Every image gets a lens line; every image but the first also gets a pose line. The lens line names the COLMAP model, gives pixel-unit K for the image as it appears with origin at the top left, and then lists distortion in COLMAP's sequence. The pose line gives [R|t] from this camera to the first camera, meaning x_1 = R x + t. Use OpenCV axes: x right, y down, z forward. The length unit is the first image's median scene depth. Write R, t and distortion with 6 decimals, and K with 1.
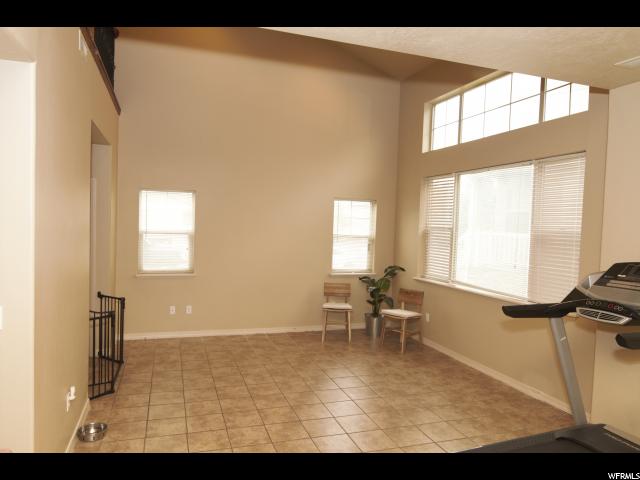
lens RADIAL K [[443.6, 0, 315.1], [0, 443.6, 243.6], [0, 0, 1]] dist [-0.002128, 0.000502]
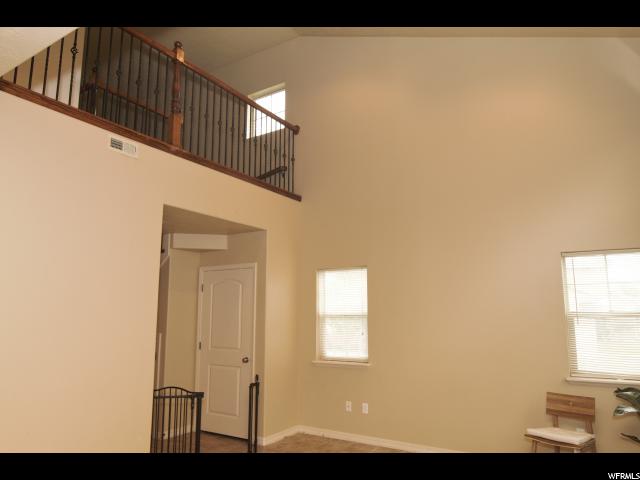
lens RADIAL K [[443.6, 0, 315.1], [0, 443.6, 243.6], [0, 0, 1]] dist [-0.002128, 0.000502]
pose [[0.630741, -0.152135, -0.760934, 0.337411], [-0.012458, 0.978482, -0.205957, 0.019095], [0.775893, 0.139385, 0.615273, 0.371088]]
